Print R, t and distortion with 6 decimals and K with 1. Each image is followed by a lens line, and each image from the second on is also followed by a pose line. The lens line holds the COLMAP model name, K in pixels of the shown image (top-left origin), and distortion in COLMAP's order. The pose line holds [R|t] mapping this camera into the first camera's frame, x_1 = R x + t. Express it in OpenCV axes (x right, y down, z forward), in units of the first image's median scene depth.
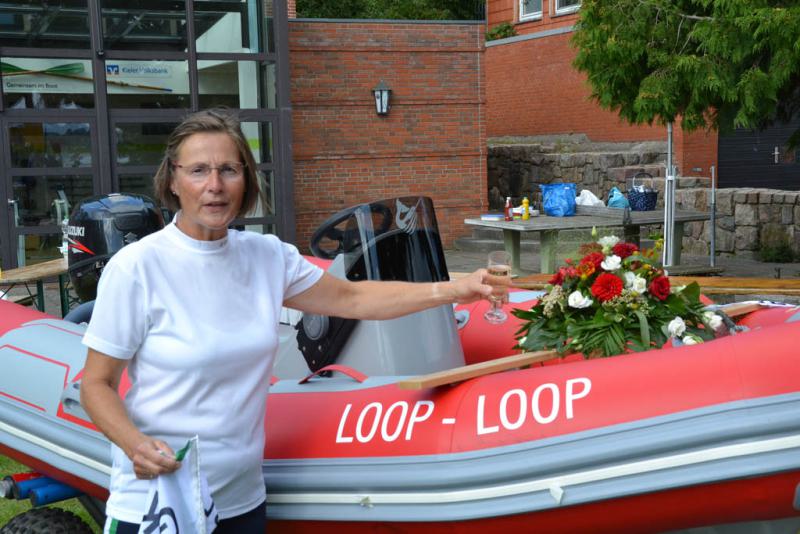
lens RADIAL K [[1341.4, 0, 412.0], [0, 1341.4, 275.1], [0, 0, 1]] dist [0.302584, 0.000000]
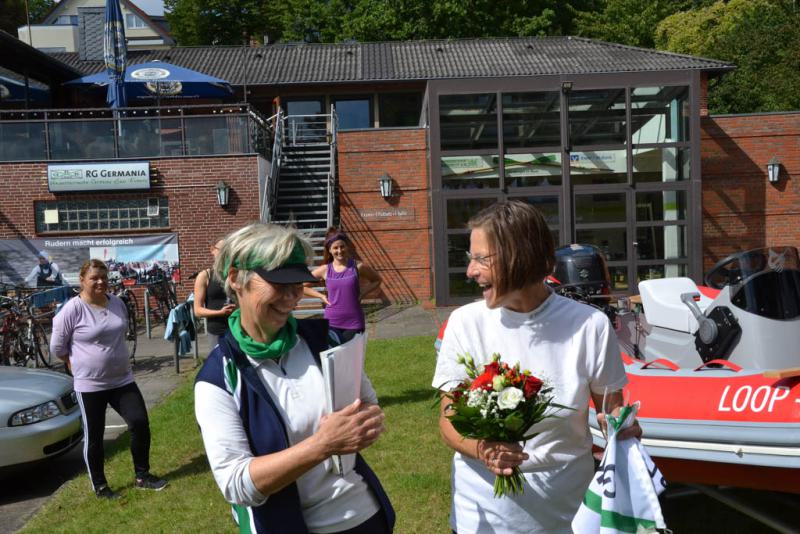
lens RADIAL K [[962.5, 0, 399.2], [0, 962.5, 261.1], [0, 0, 1]] dist [0.089063, 0.000000]
pose [[0.924135, 0.008633, -0.381969, 0.008898], [-0.023803, 0.999104, -0.035008, 0.001250], [0.381324, 0.041444, 0.923512, -0.047255]]
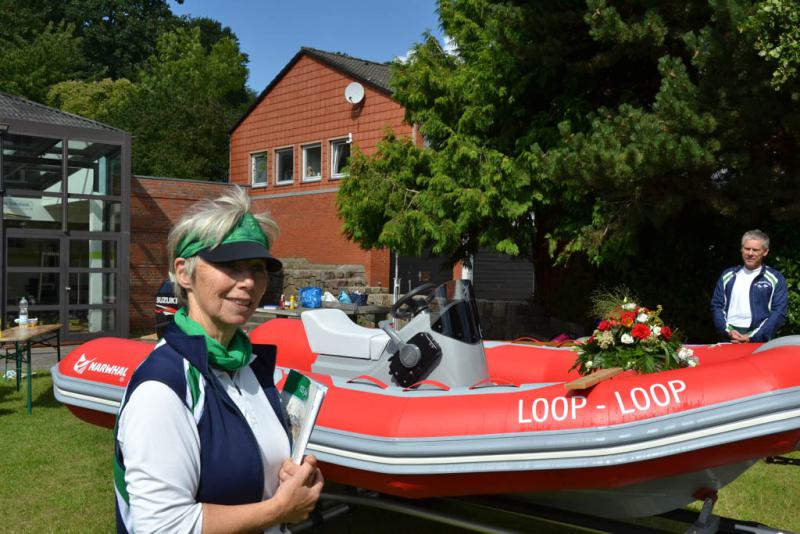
lens RADIAL K [[855.3, 0, 396.2], [0, 855.3, 269.9], [0, 0, 1]] dist [0.016292, 0.000000]
pose [[0.953192, 0.037179, 0.300073, -0.164645], [-0.008602, 0.995344, -0.095998, 0.012860], [-0.302245, 0.088923, 0.949074, 0.013626]]
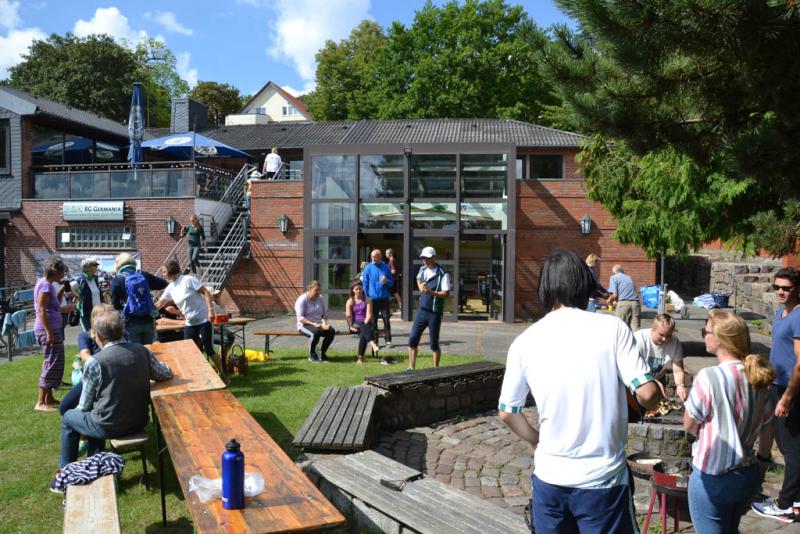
lens RADIAL K [[612.4, 0, 425.3], [0, 612.4, 289.8], [0, 0, 1]] dist [-0.084665, 0.019647]
pose [[0.856507, 0.073688, -0.510848, 0.387584], [-0.079778, 0.996762, 0.010020, -0.081962], [0.509932, 0.032172, 0.859613, 0.490388]]
